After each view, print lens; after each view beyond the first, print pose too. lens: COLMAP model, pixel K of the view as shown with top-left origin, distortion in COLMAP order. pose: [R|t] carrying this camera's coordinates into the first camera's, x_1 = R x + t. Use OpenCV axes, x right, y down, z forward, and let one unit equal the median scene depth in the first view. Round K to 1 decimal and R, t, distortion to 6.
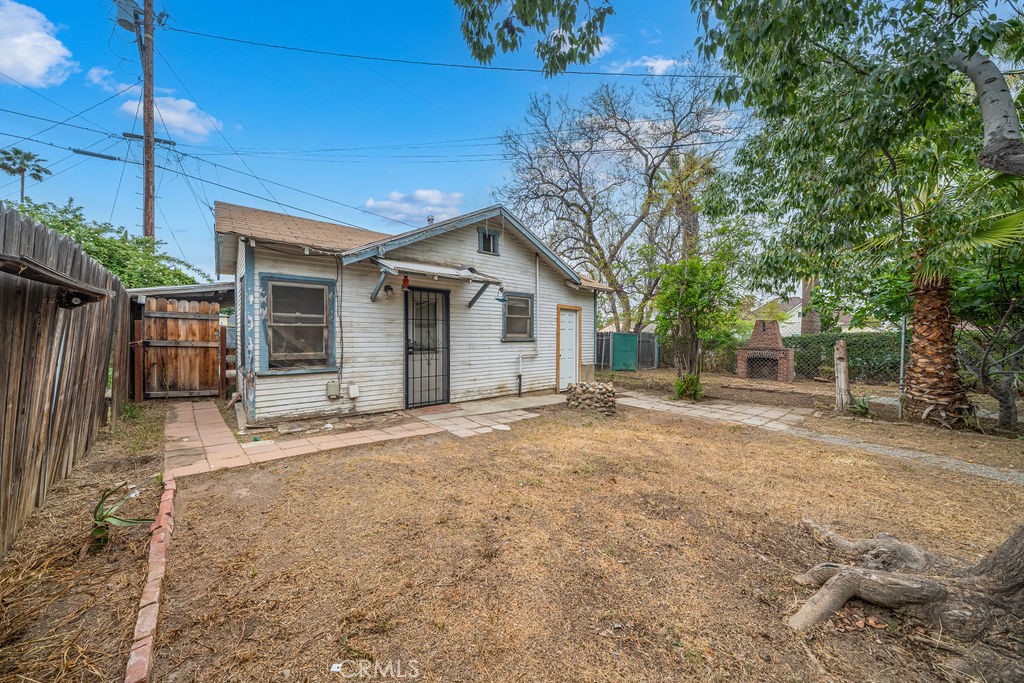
lens RADIAL K [[349.6, 0, 504.6], [0, 349.6, 342.5], [0, 0, 1]] dist [-0.001413, -0.000080]
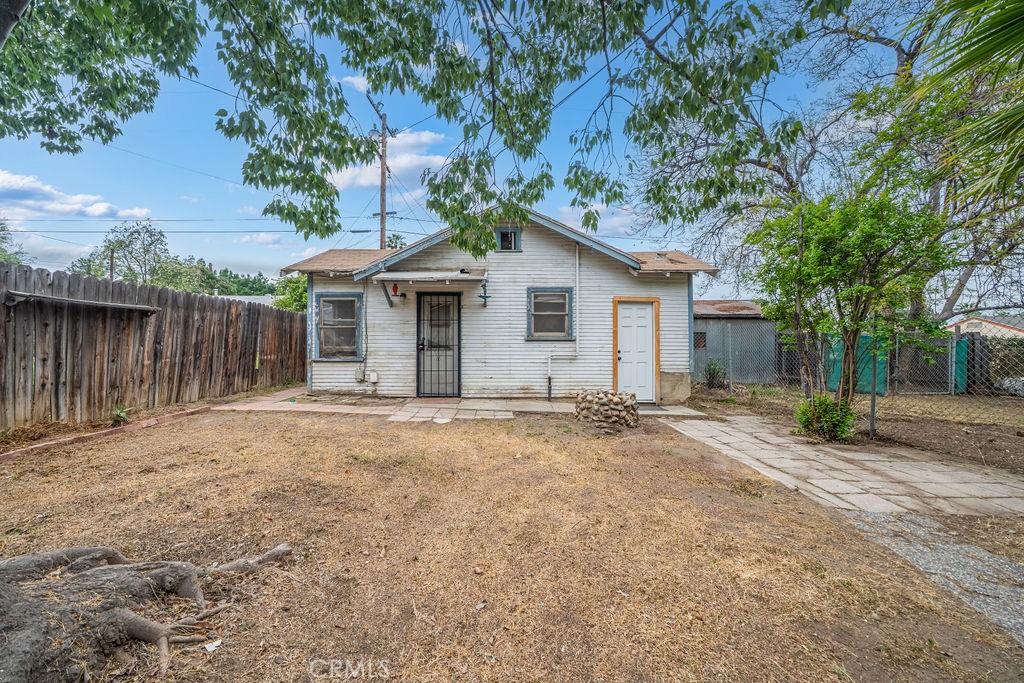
lens RADIAL K [[349.6, 0, 504.6], [0, 349.6, 342.5], [0, 0, 1]] dist [-0.001413, -0.000080]
pose [[0.769456, -0.004730, -0.638682, 0.646061], [-0.011744, 0.999699, -0.021552, 0.027854], [0.638592, 0.024085, 0.769169, 0.265586]]
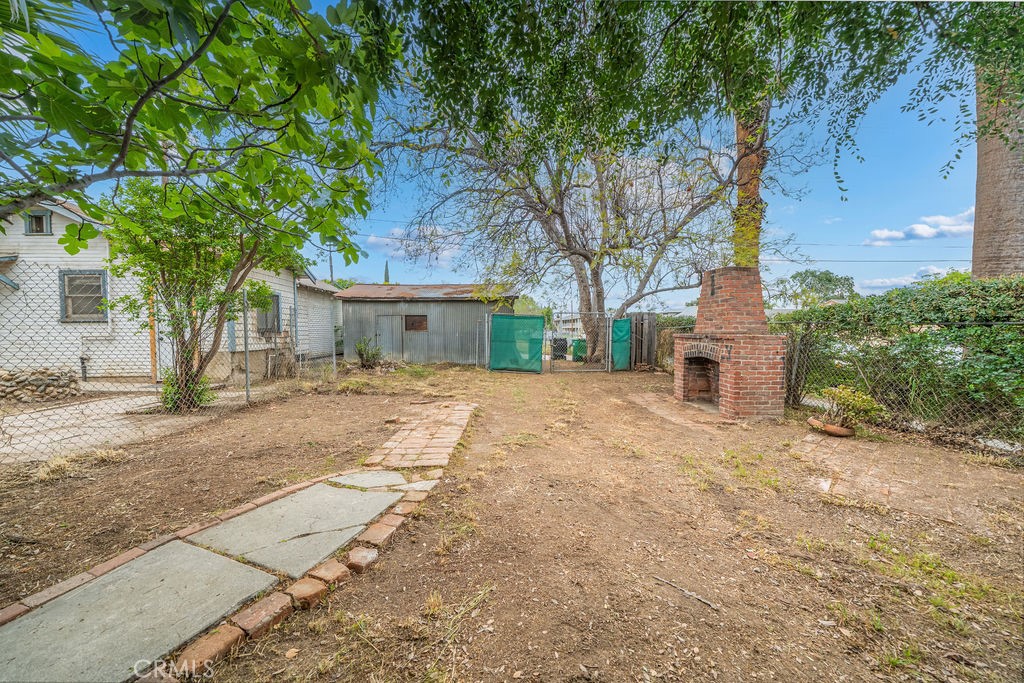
lens RADIAL K [[349.6, 0, 504.6], [0, 349.6, 342.5], [0, 0, 1]] dist [-0.001413, -0.000080]
pose [[0.797254, 0.014991, -0.603457, 1.827141], [-0.004892, 0.999819, 0.018374, 0.034992], [0.603624, -0.011697, 0.797184, 1.126663]]
